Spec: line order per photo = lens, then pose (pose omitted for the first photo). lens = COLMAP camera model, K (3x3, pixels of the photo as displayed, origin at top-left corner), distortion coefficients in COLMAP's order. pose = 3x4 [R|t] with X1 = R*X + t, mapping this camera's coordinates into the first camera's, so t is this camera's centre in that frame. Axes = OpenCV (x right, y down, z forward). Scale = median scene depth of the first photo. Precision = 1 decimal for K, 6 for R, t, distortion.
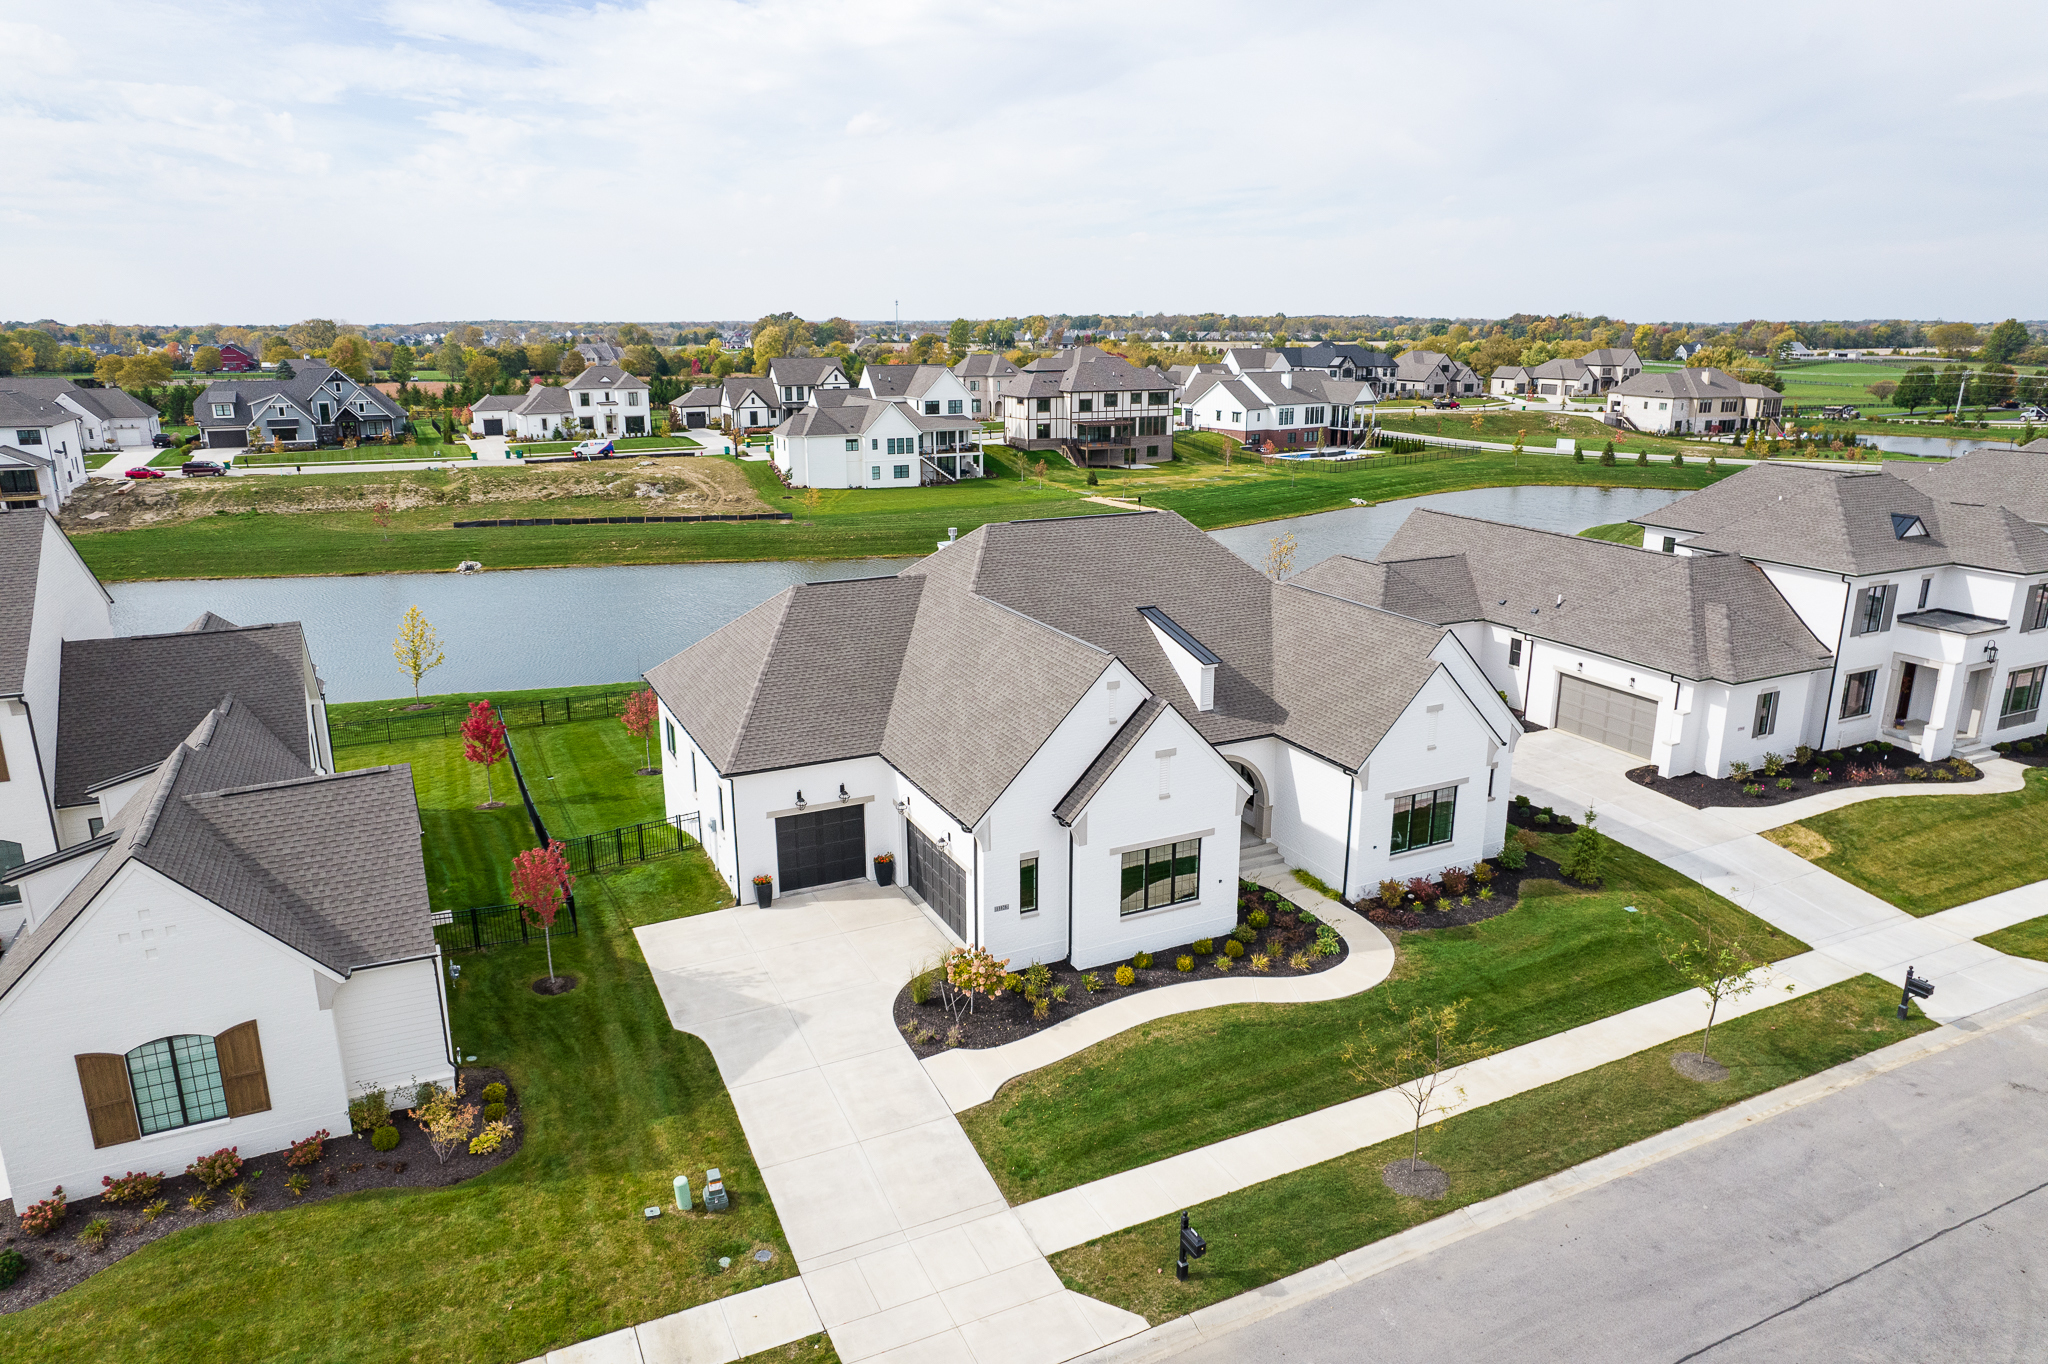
lens RADIAL K [[1308.3, 0, 1025.5], [0, 1308.3, 684.8], [0, 0, 1]] dist [-0.075722, 0.066292]
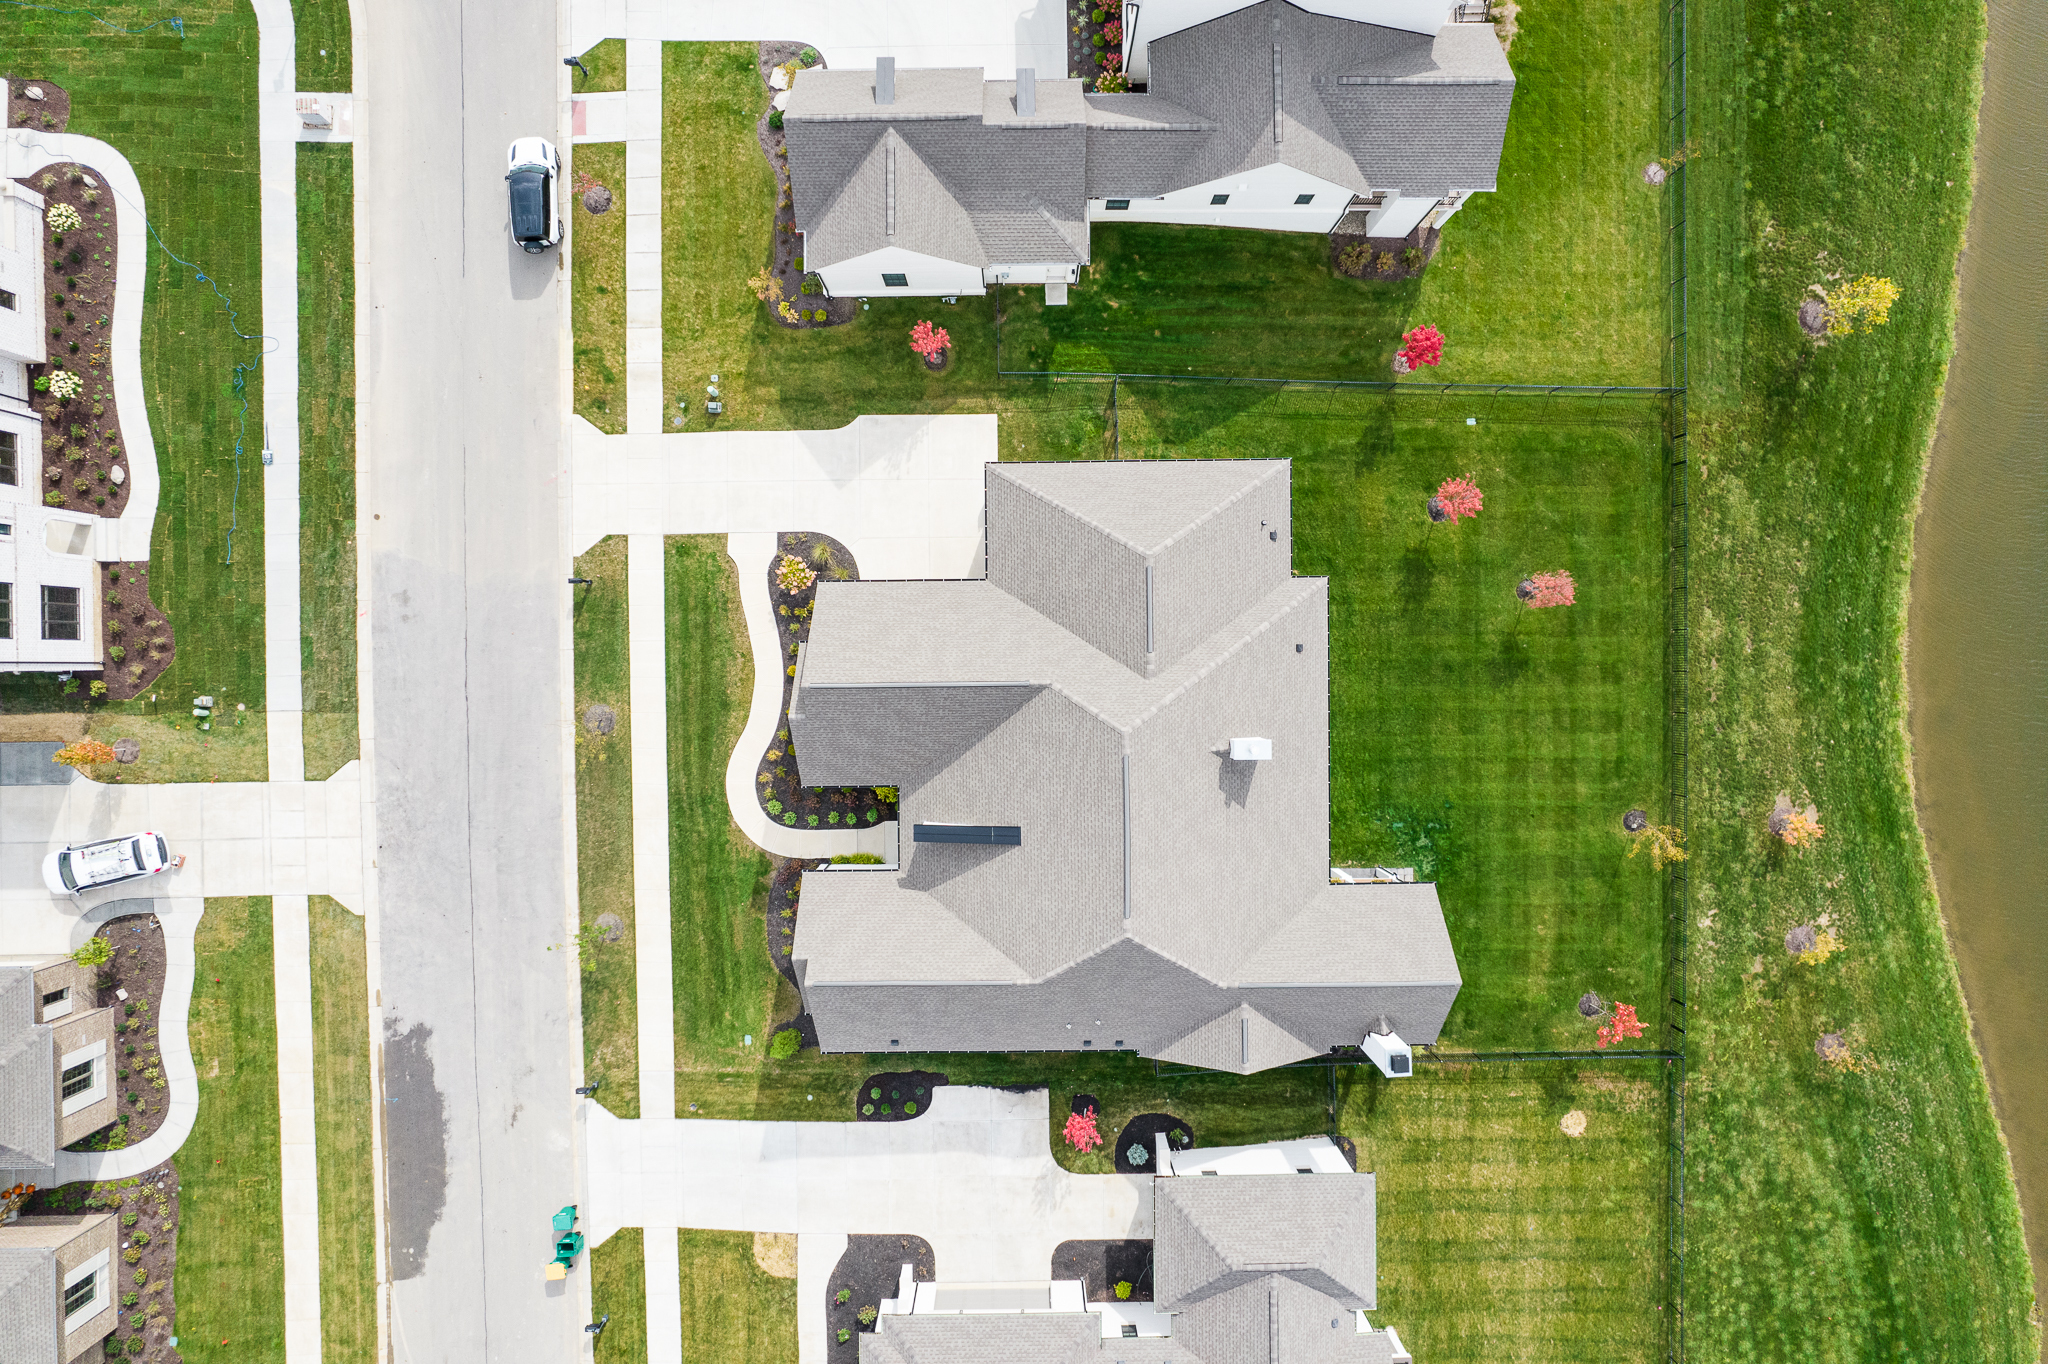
lens RADIAL K [[1308.3, 0, 1017.5], [0, 1308.3, 689.5], [0, 0, 1]] dist [-0.075722, 0.066292]
pose [[-0.428093, 0.903593, 0.016011, -0.033316], [-0.246526, -0.133804, 0.959855, -0.943055], [0.869460, 0.406960, 0.280040, 0.517014]]
